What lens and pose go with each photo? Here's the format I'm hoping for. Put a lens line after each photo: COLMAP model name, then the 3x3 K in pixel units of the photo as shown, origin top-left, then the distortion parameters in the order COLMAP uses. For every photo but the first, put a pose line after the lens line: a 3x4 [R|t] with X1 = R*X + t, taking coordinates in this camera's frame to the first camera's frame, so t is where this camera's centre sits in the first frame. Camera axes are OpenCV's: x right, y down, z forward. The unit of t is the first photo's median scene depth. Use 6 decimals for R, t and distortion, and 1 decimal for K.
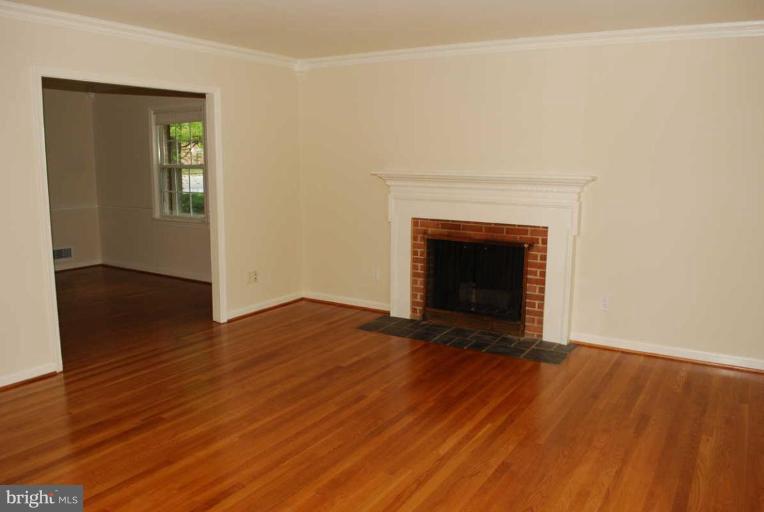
lens RADIAL K [[604.0, 0, 382.0], [0, 604.0, 256.0], [0, 0, 1]] dist [-0.074263, -0.001233]
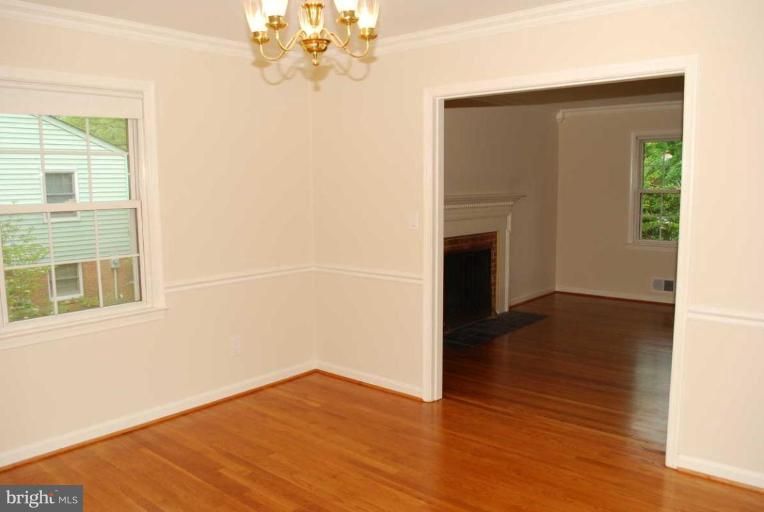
lens RADIAL K [[604.0, 0, 382.0], [0, 604.0, 256.0], [0, 0, 1]] dist [-0.074263, -0.001233]
pose [[0.131881, -0.119838, 0.983995, -1.107315], [0.177015, 0.979557, 0.095573, -0.167646], [-0.975332, 0.161577, 0.150398, 1.025105]]
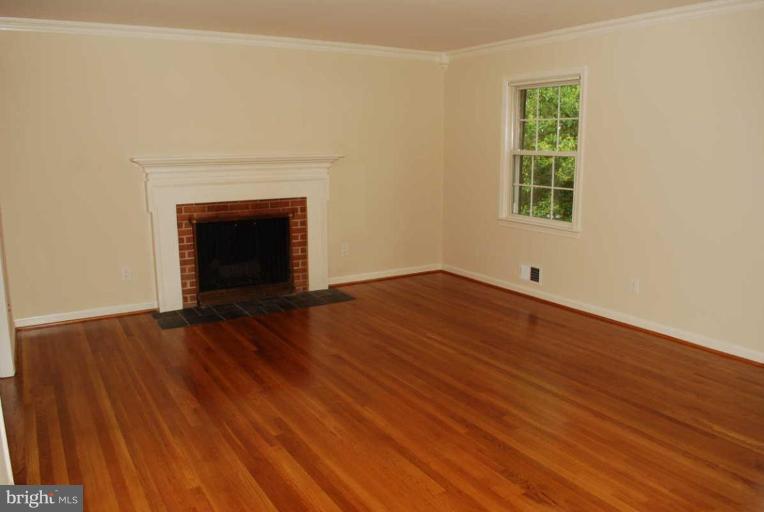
lens RADIAL K [[604.0, 0, 382.0], [0, 604.0, 256.0], [0, 0, 1]] dist [-0.074263, -0.001233]
pose [[0.446083, -0.173718, 0.877970, -0.720706], [0.151219, 0.981507, 0.117372, -0.049668], [-0.882124, 0.080408, 0.464104, 0.298370]]
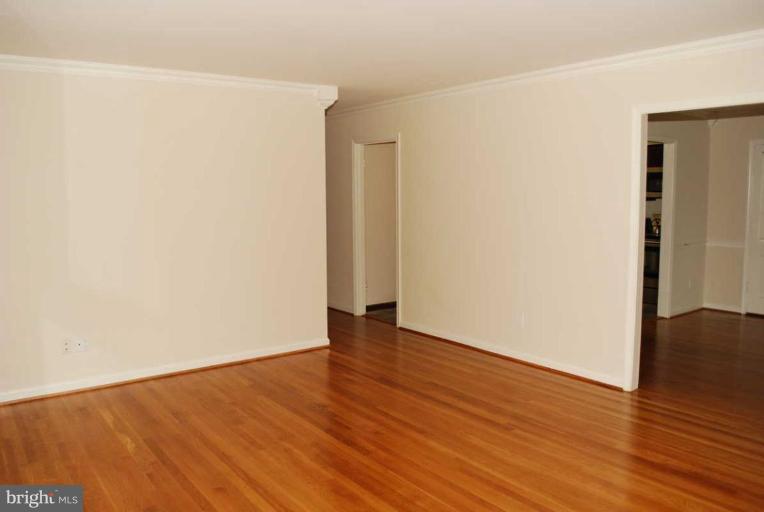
lens RADIAL K [[604.0, 0, 382.0], [0, 604.0, 256.0], [0, 0, 1]] dist [-0.074263, -0.001233]
pose [[-0.352847, 0.098457, -0.930487, 0.479795], [-0.150123, 0.975609, 0.160159, -0.120148], [0.923560, 0.196199, -0.329460, 0.750011]]
